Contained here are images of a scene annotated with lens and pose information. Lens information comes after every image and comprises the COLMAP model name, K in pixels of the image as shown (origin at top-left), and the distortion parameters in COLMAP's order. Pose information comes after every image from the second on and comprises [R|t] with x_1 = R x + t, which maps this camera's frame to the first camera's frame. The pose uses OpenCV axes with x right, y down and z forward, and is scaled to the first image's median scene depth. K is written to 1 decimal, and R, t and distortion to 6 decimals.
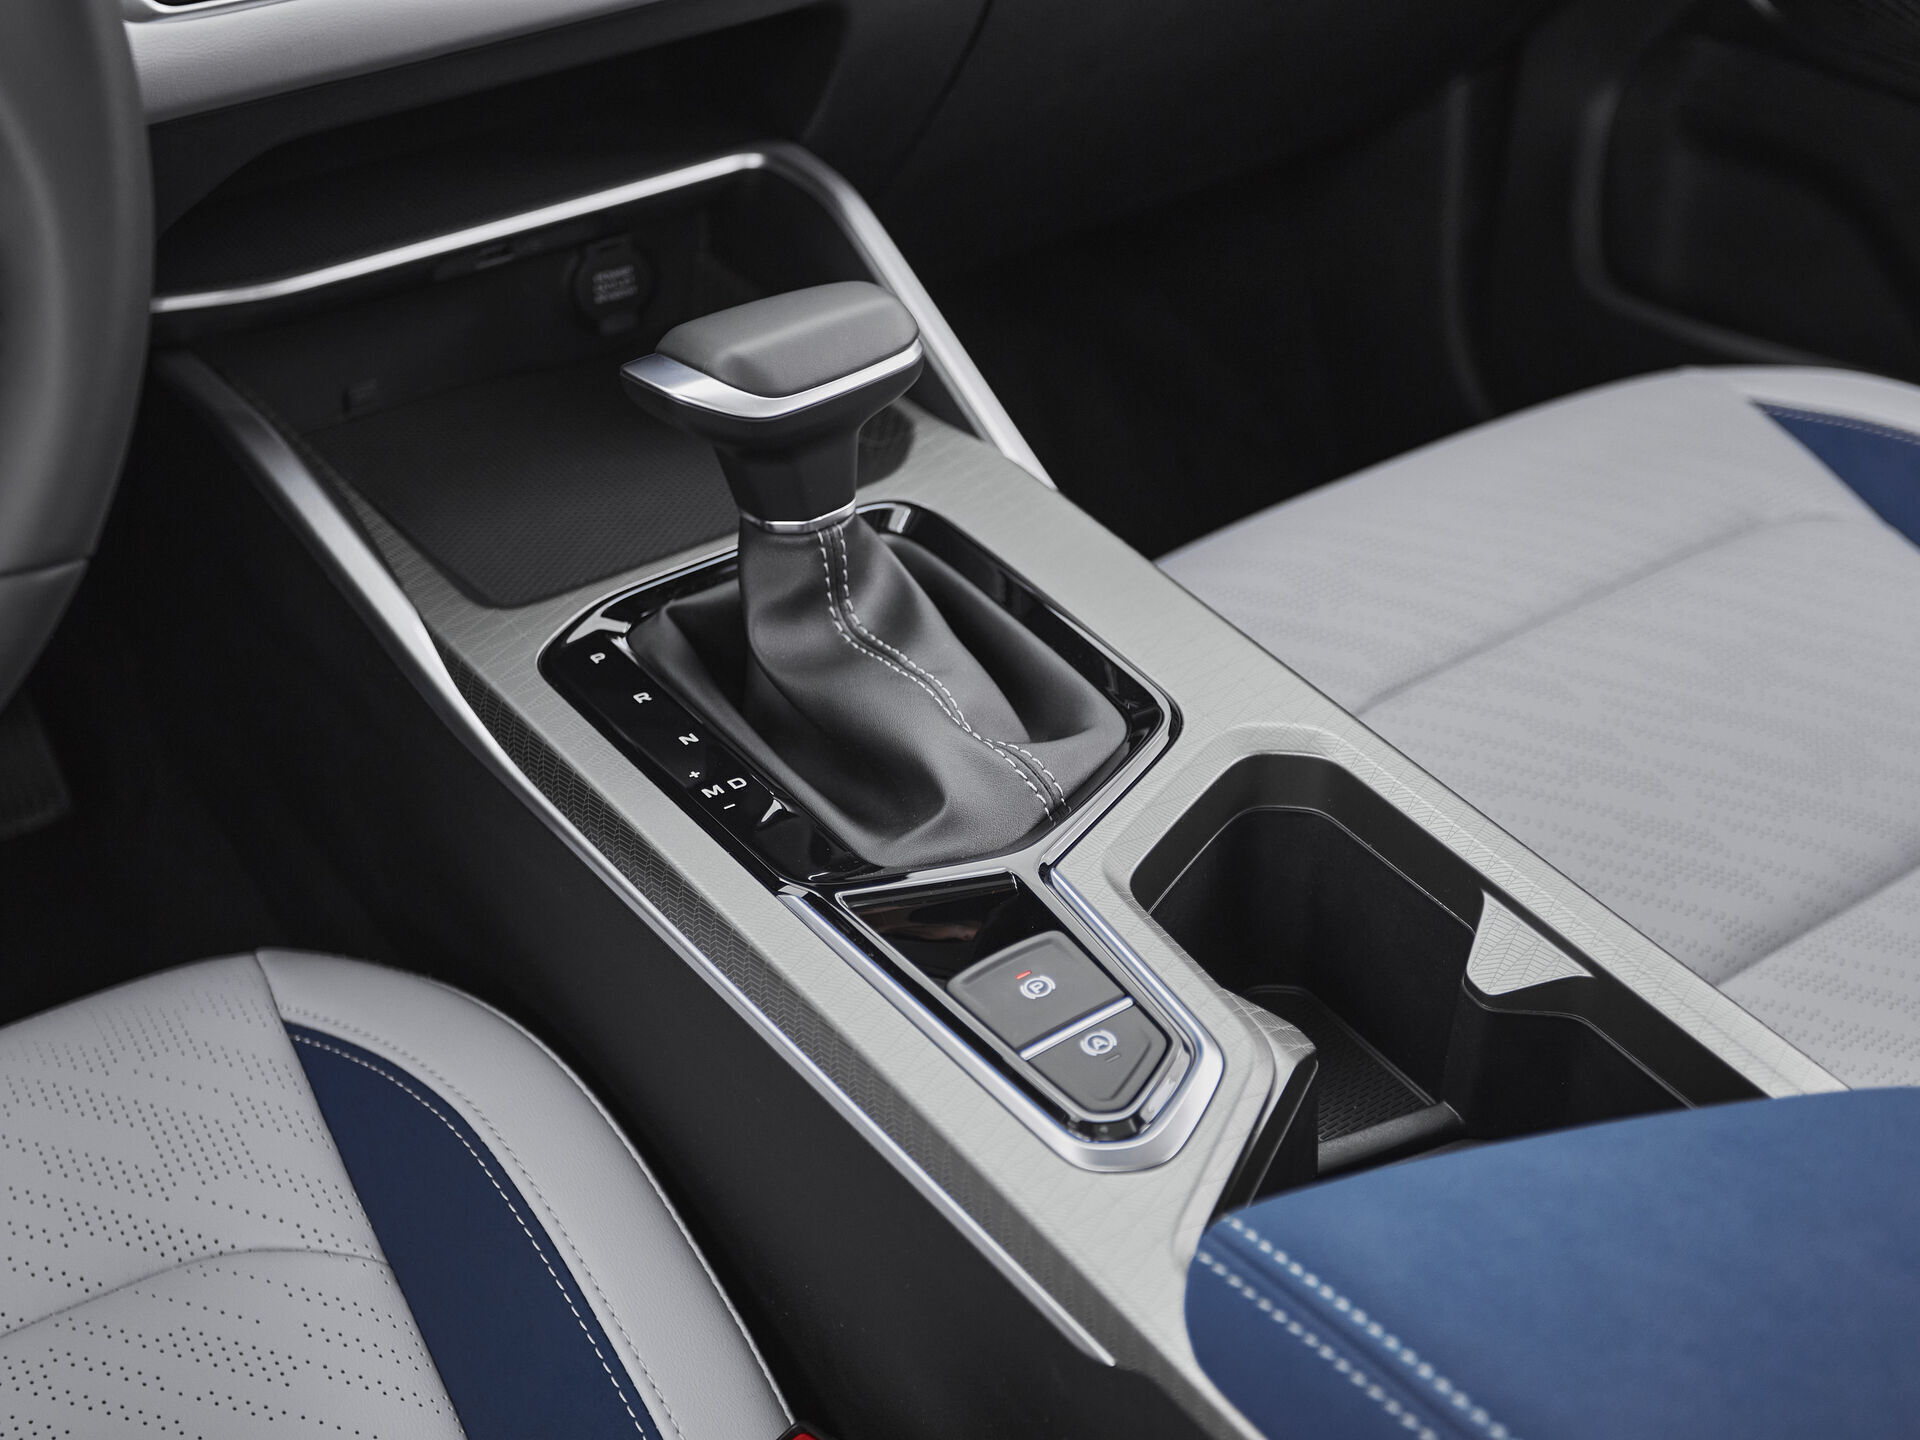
lens RADIAL K [[2330.0, 0, 968.5], [0, 2330.0, 715.7], [0, 0, 1]] dist [0.030870, 0.000000]
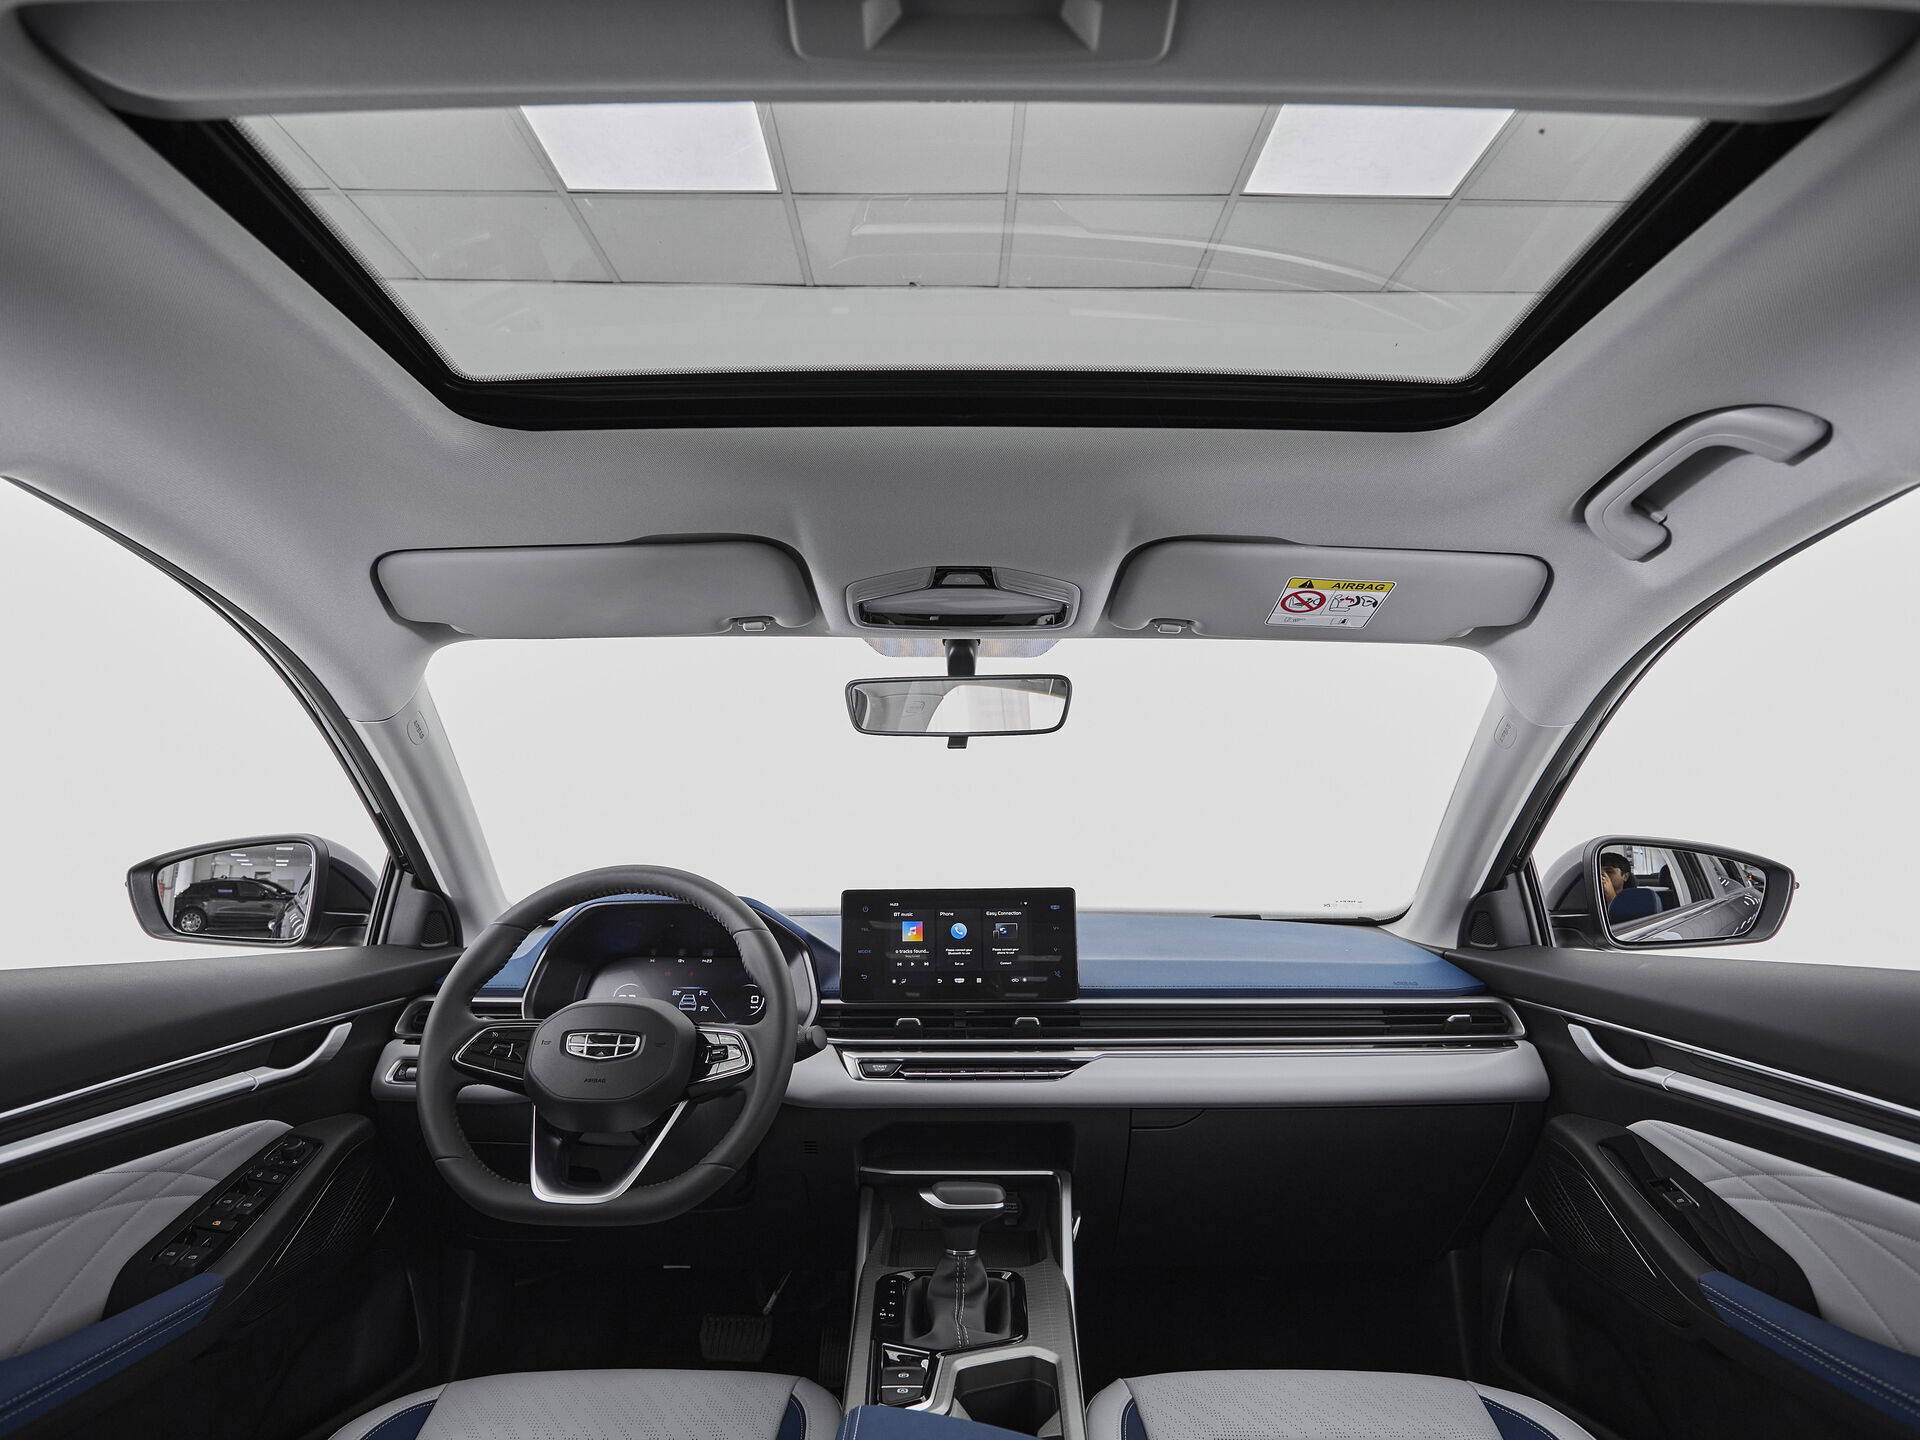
lens RADIAL K [[1049.8, 0, 955.3], [0, 1049.8, 719.6], [0, 0, 1]] dist [0.002556, -0.005257]
pose [[0.824753, -0.047493, -0.563496, 0.792032], [-0.348815, 0.741587, -0.573041, 0.207418], [0.445097, 0.669173, 0.595060, -0.383847]]
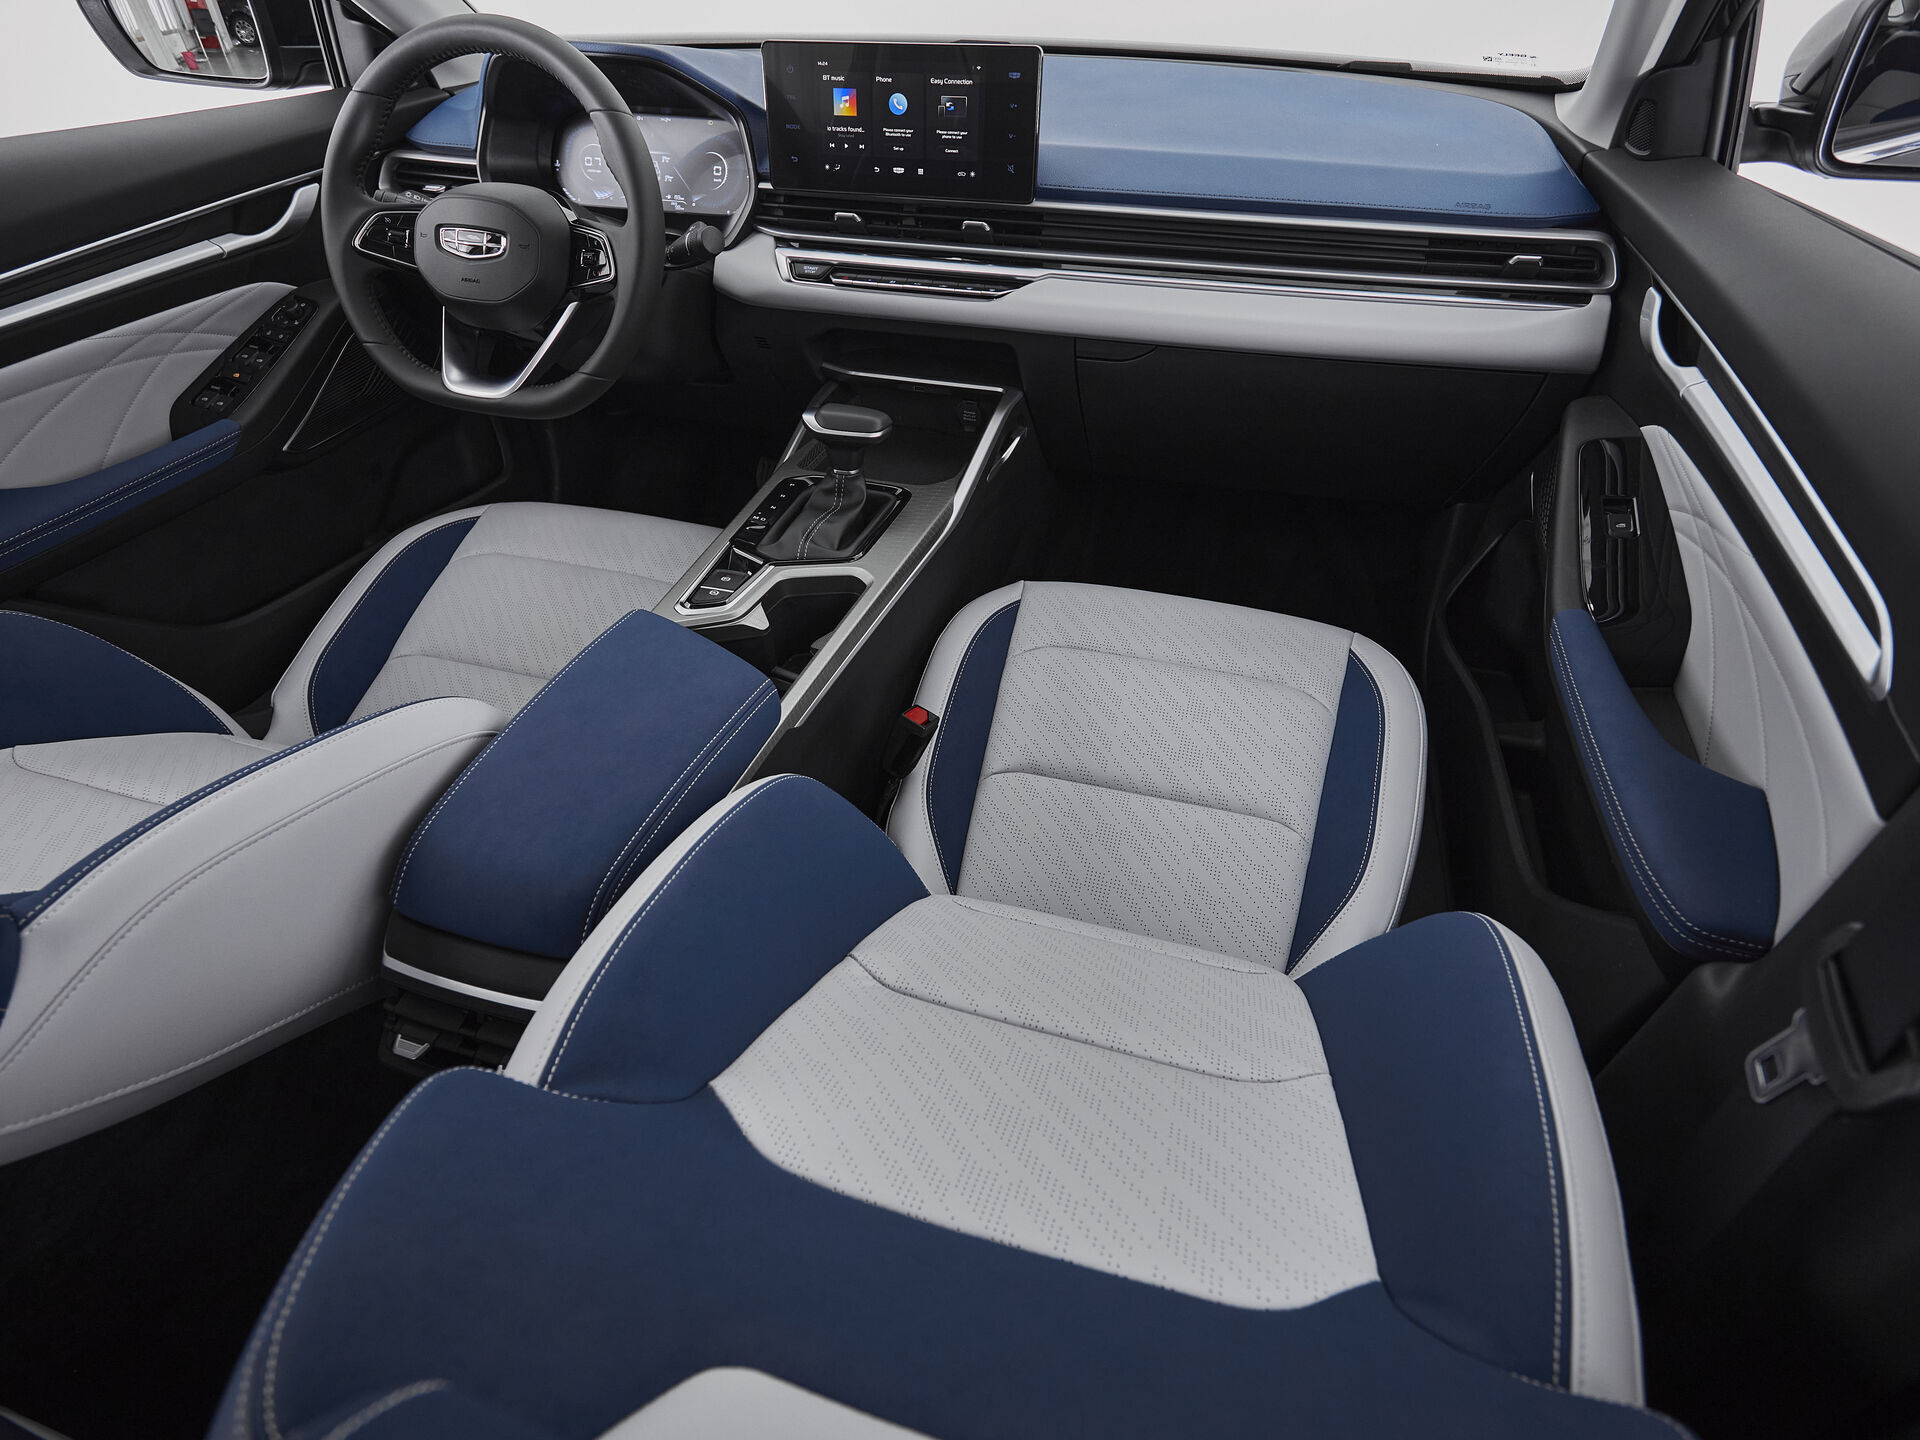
lens RADIAL K [[1049.8, 0, 956.4], [0, 1049.8, 718.0], [0, 0, 1]] dist [0.002556, -0.005257]
pose [[0.628765, 0.508846, -0.587988, 1.122755], [-0.465798, 0.851953, 0.239181, -0.222102], [0.622645, 0.123495, 0.772698, -0.040458]]
